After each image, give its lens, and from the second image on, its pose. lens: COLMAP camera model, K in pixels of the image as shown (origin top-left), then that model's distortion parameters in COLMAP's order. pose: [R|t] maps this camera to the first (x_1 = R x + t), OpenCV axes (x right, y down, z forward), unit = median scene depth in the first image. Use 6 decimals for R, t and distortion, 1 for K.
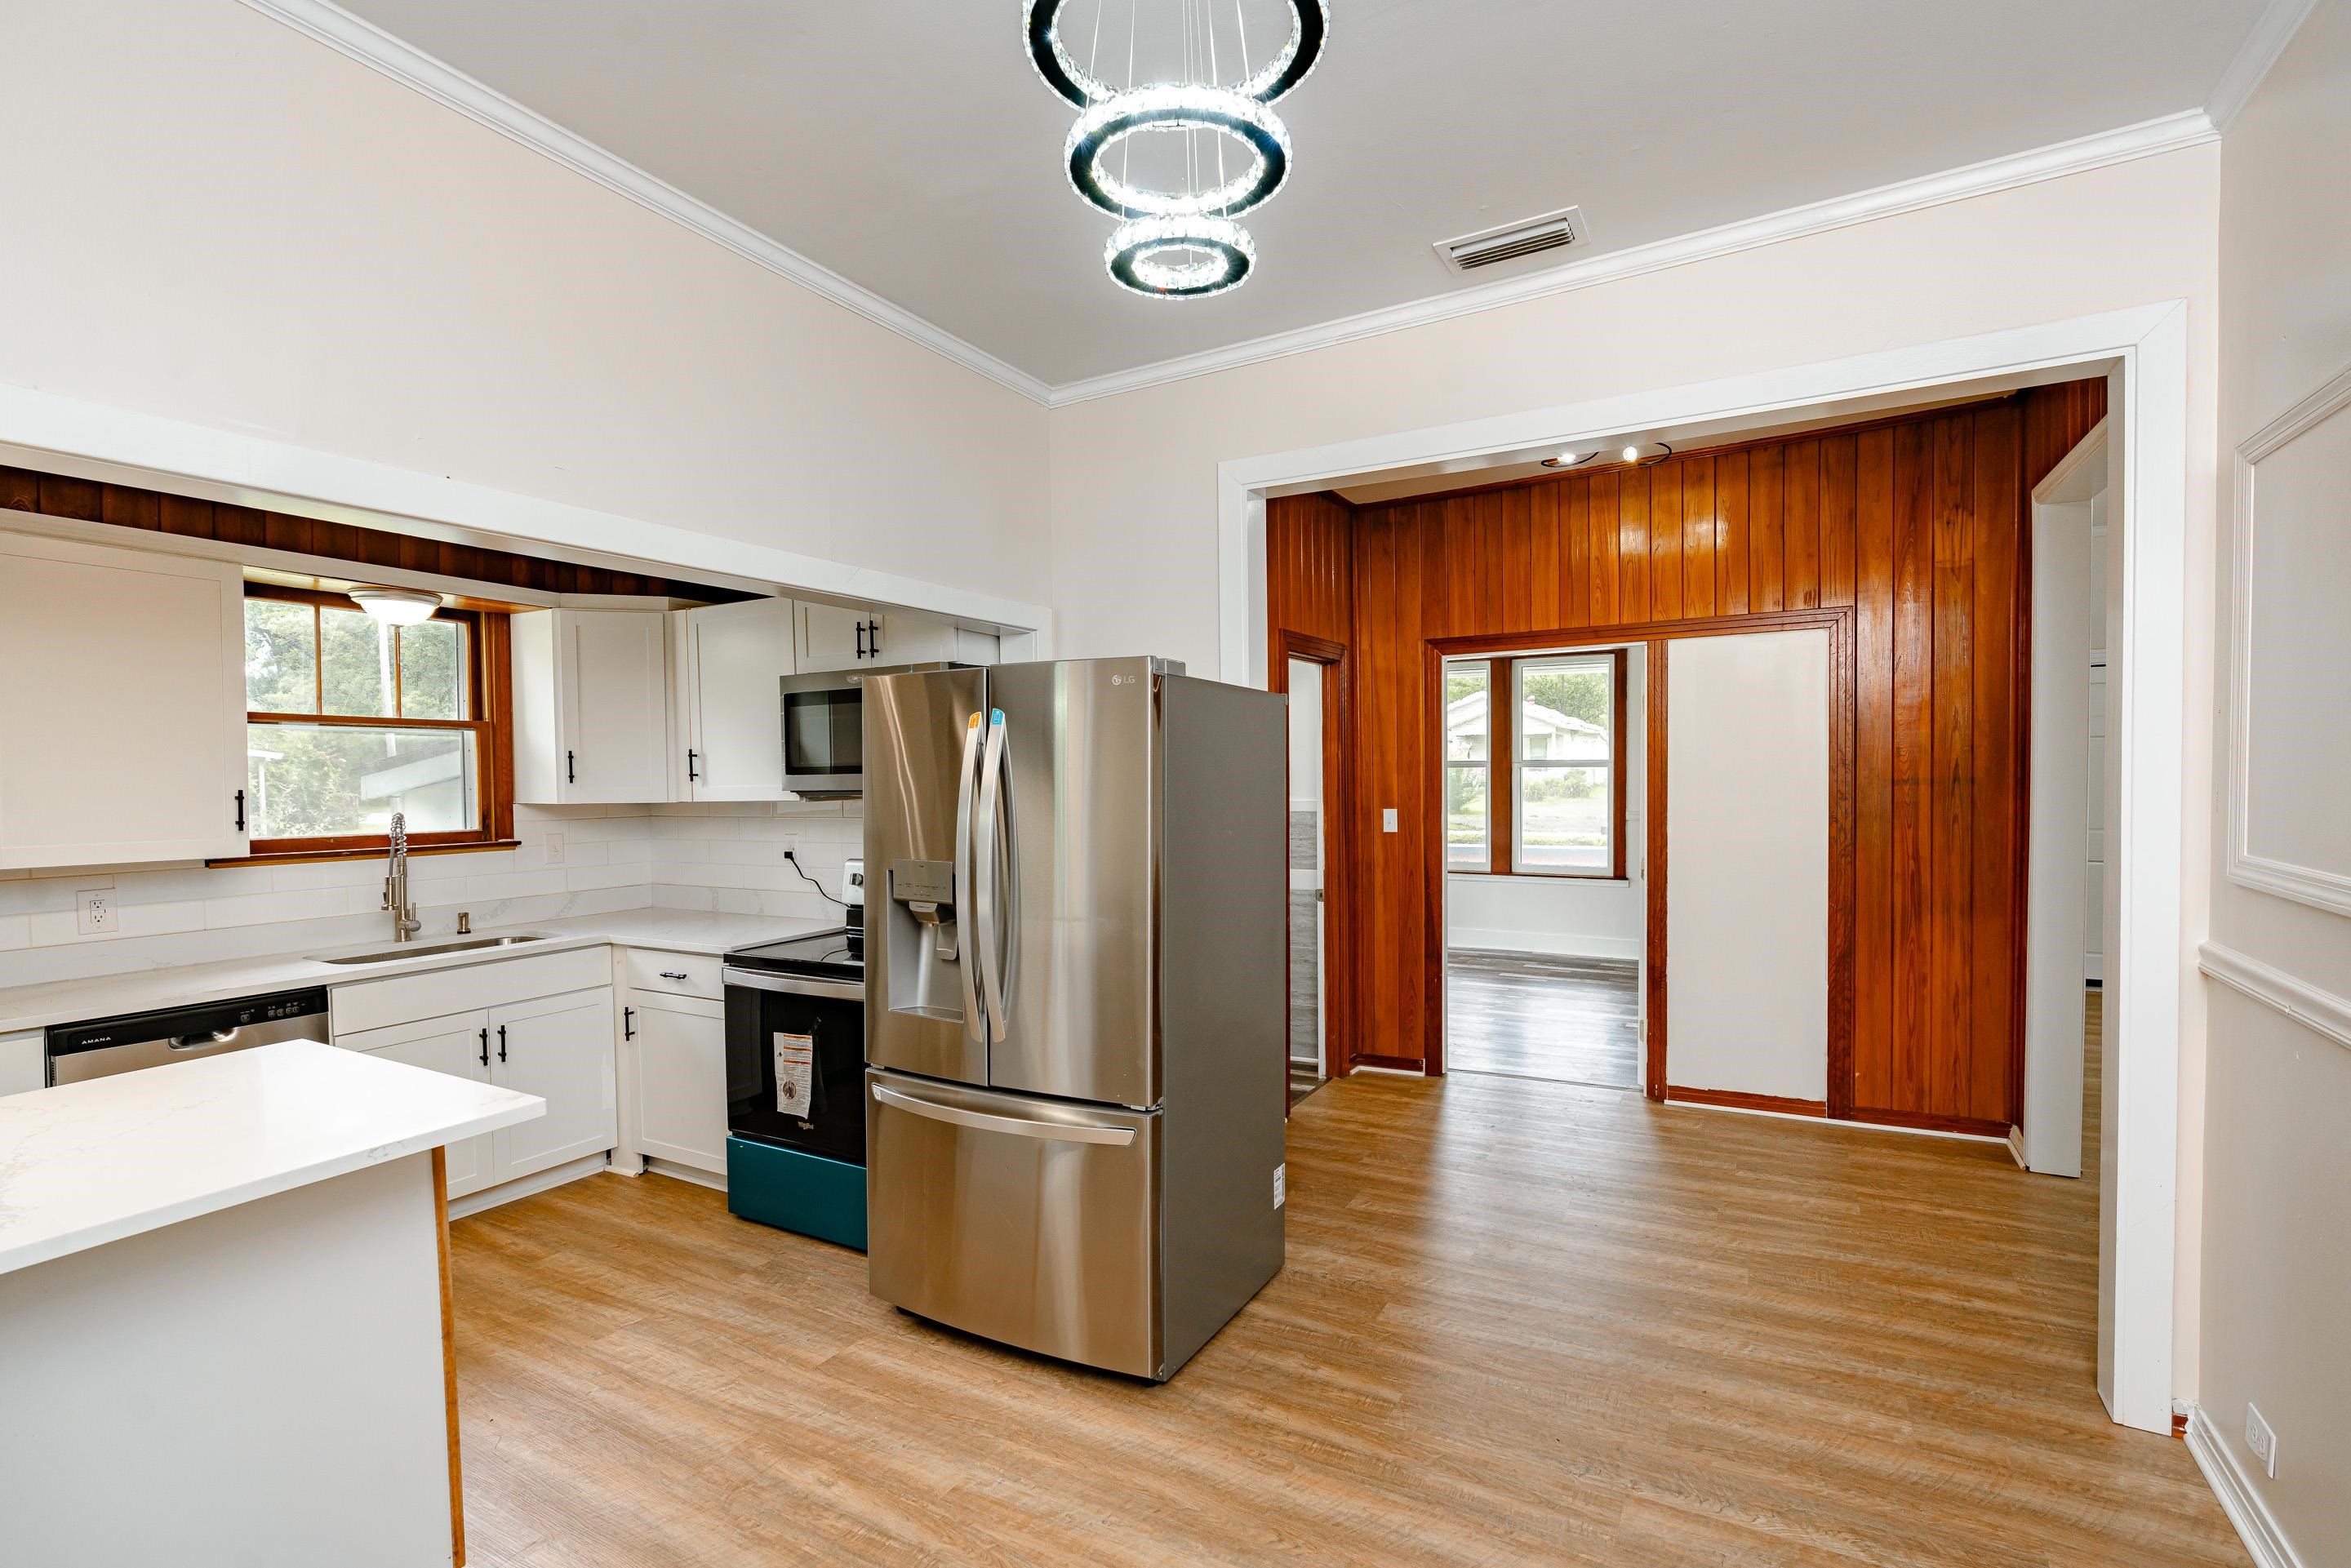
lens RADIAL K [[1121.7, 0, 1184.5], [0, 1121.7, 787.8], [0, 0, 1]] dist [-0.001562, 0.001440]
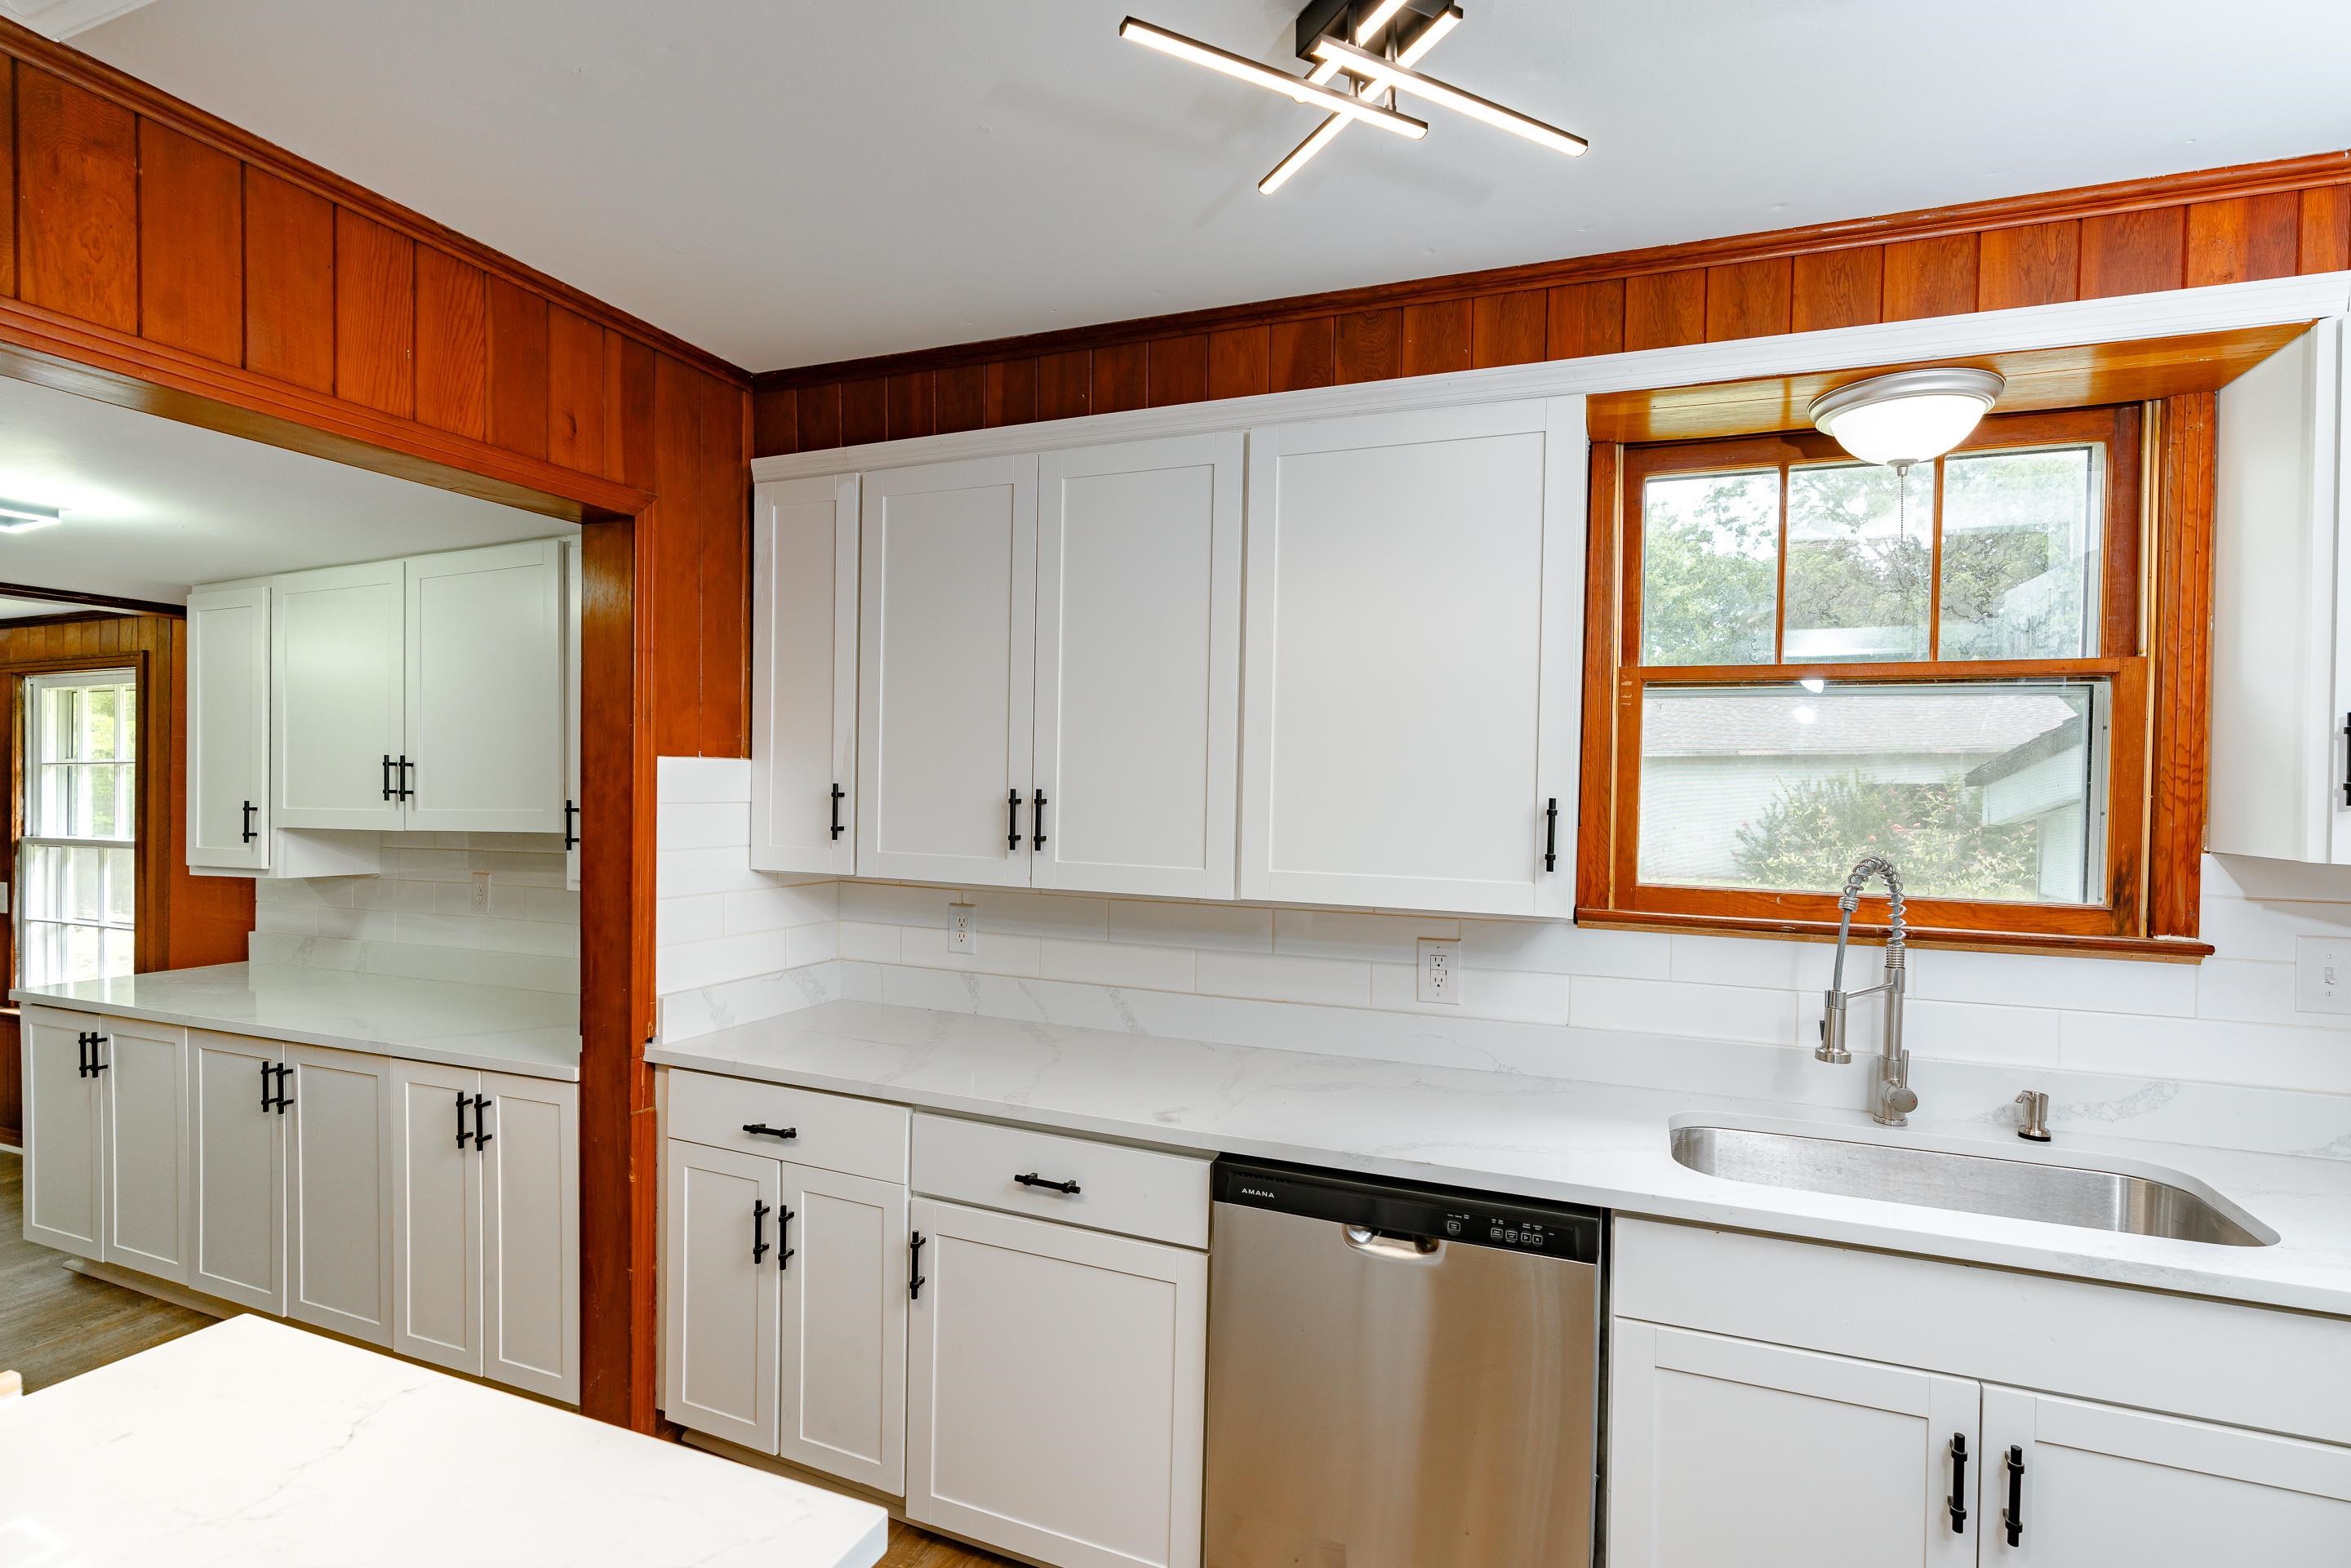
lens RADIAL K [[1121.7, 0, 1233.2], [0, 1121.7, 801.5], [0, 0, 1]] dist [-0.001562, 0.001440]
pose [[0.146045, 0.021403, -0.989046, -0.260131], [-0.031951, 0.999346, 0.016908, -0.000288], [0.988762, 0.029131, 0.146633, 0.630083]]
